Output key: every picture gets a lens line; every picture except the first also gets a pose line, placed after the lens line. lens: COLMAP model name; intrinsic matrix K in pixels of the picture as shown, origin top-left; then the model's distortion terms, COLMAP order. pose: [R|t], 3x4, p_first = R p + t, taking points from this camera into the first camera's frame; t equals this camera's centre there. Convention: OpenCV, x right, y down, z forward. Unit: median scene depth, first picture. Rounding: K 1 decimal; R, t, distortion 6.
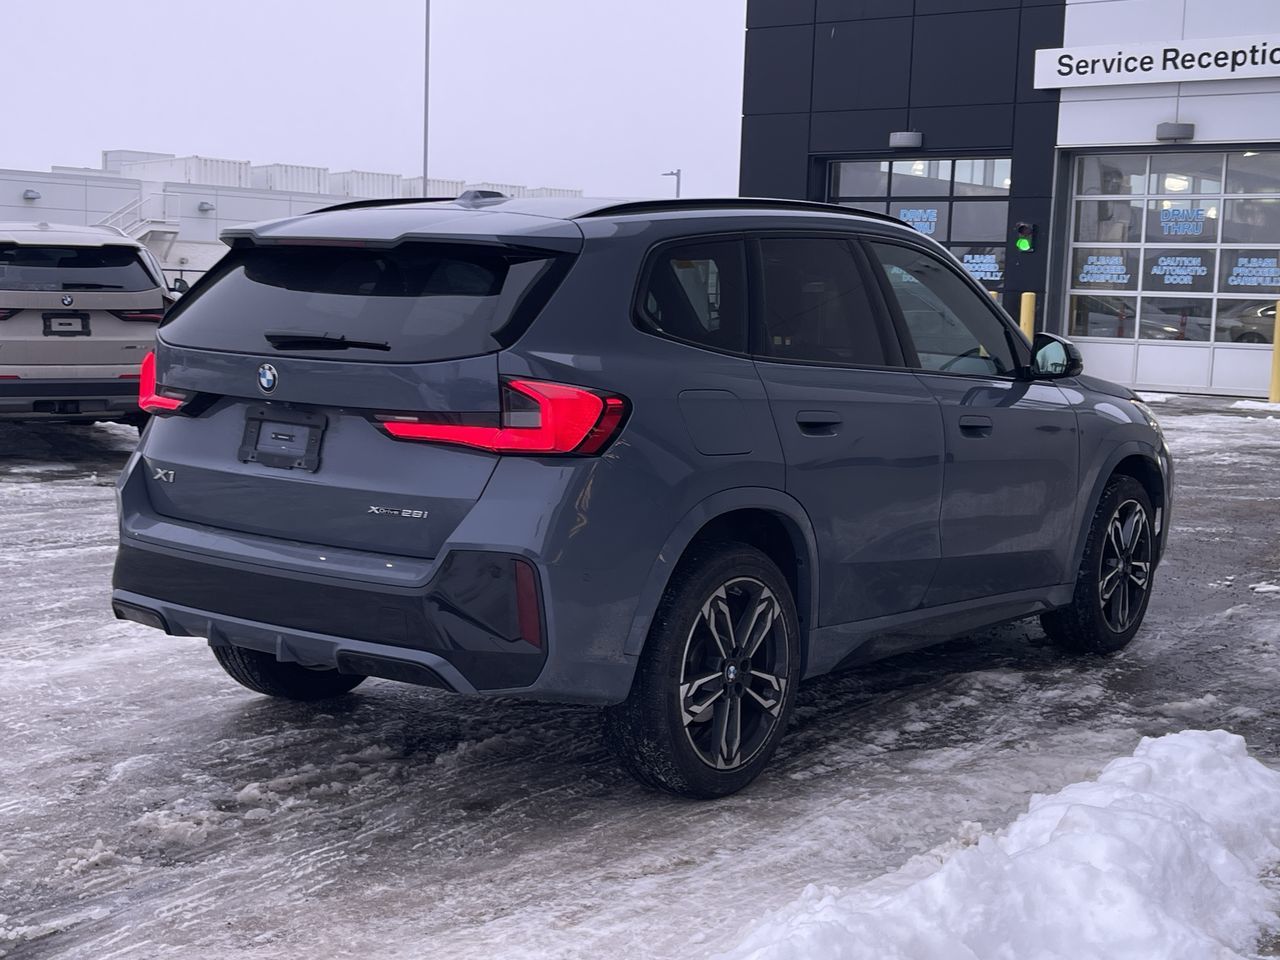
lens RADIAL K [[1766.6, 0, 631.1], [0, 1766.6, 496.5], [0, 0, 1]] dist [0.145793, -0.469295]
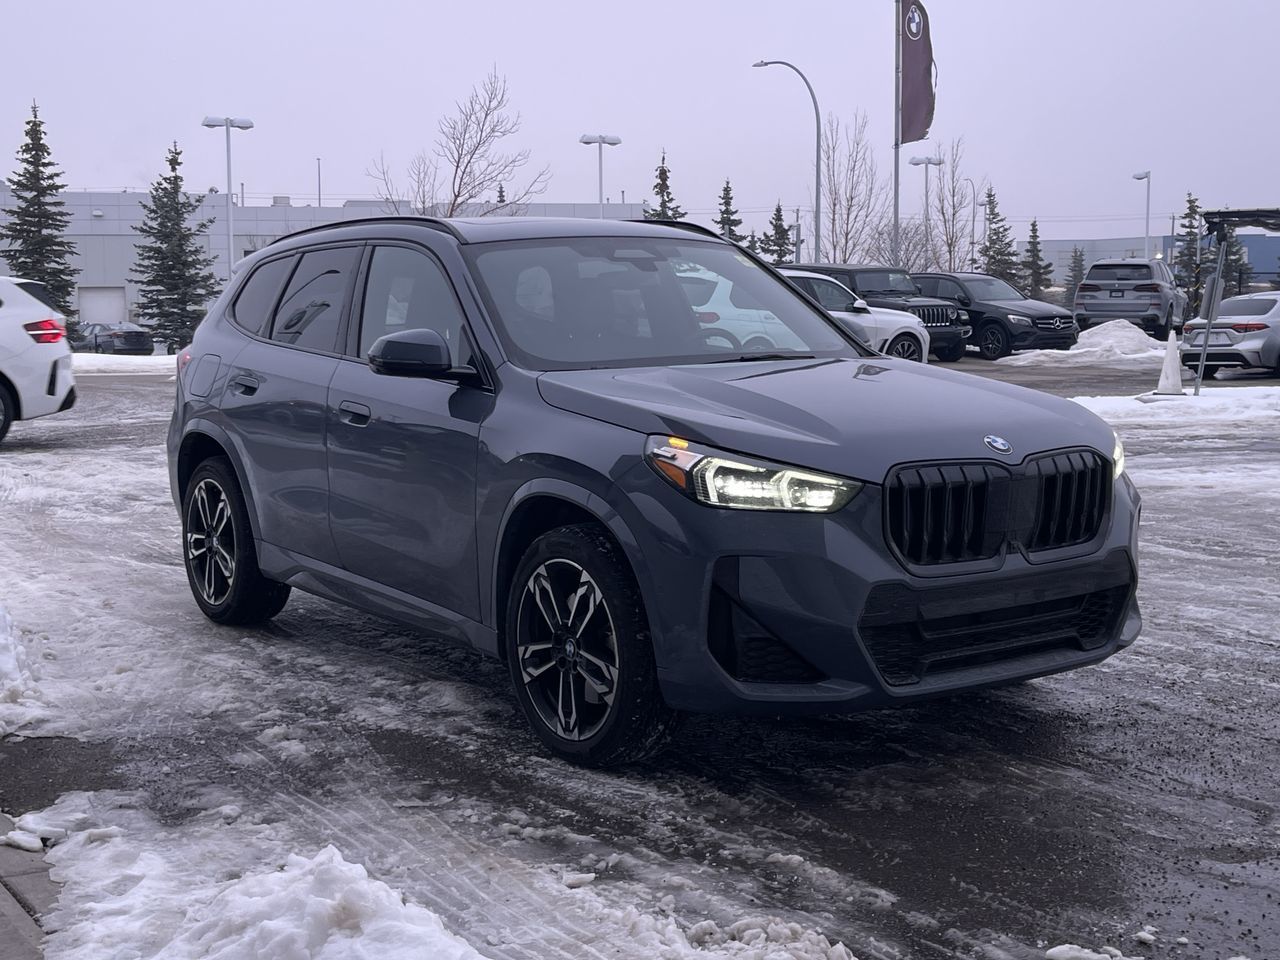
lens RADIAL K [[1713.3, 0, 634.4], [0, 1713.3, 475.2], [0, 0, 1]] dist [0.134157, -0.433678]
pose [[-0.302066, 0.076061, -0.950248, 1.319104], [-0.113127, 0.986908, 0.114956, -0.164270], [0.946551, 0.142223, -0.289506, 1.718499]]
